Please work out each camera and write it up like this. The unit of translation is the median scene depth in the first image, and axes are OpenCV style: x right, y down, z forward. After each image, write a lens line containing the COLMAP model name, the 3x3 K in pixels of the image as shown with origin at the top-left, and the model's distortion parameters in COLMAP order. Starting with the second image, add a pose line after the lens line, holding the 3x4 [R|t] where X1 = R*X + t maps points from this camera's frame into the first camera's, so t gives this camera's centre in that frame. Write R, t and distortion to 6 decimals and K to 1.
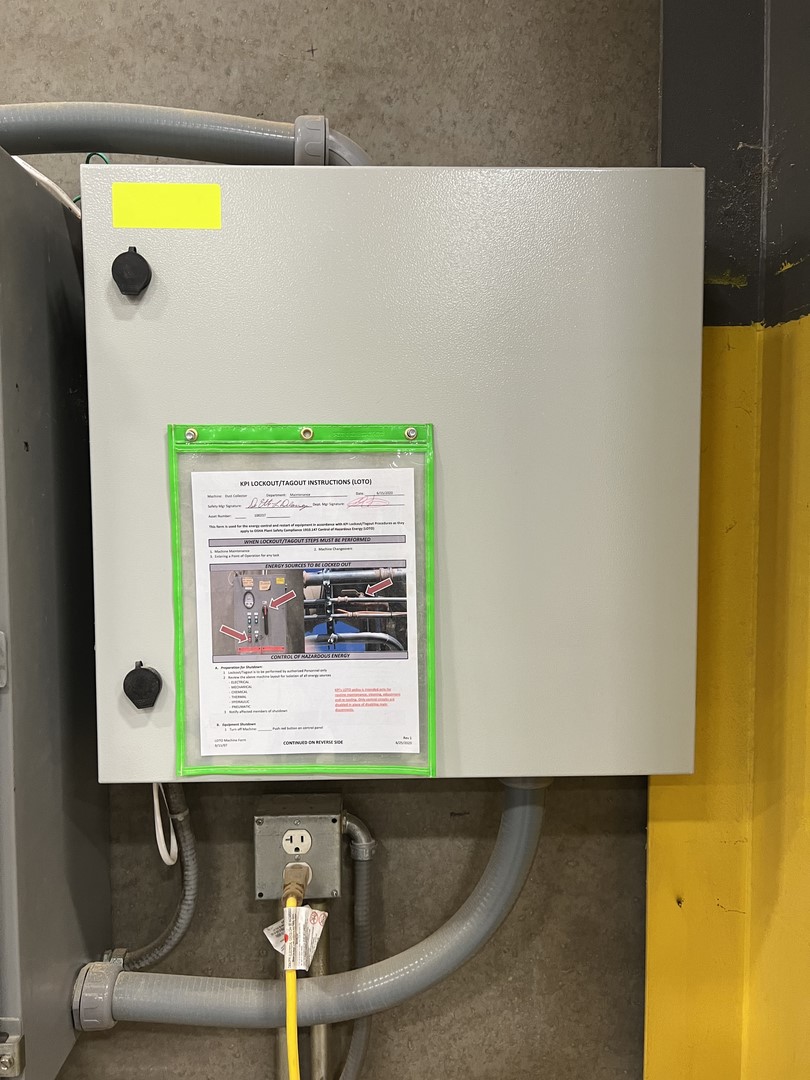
lens RADIAL K [[809.4, 0, 405.7], [0, 809.4, 545.4], [0, 0, 1]] dist [0.009136, -0.037378]
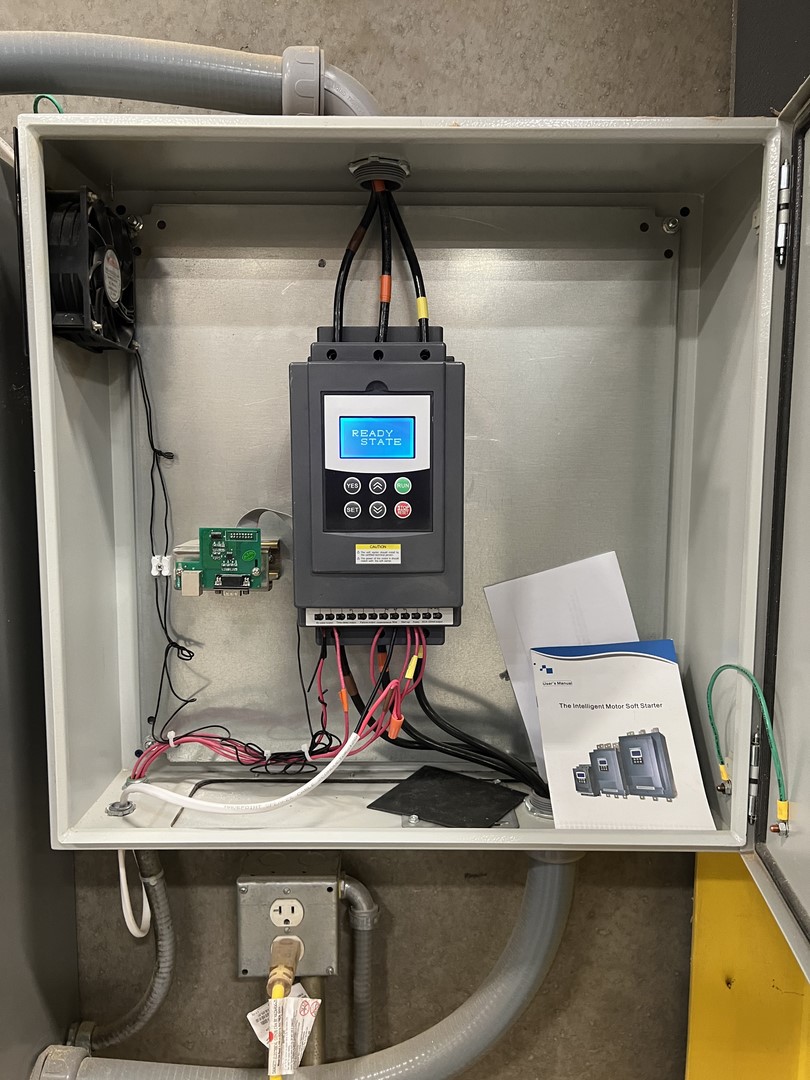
lens RADIAL K [[809.4, 0, 405.7], [0, 809.4, 545.4], [0, 0, 1]] dist [0.009136, -0.037378]
pose [[0.999768, 0.009401, -0.019388, 0.005418], [-0.008493, 0.998887, 0.046392, -0.064663], [0.019802, -0.046217, 0.998735, 0.155875]]
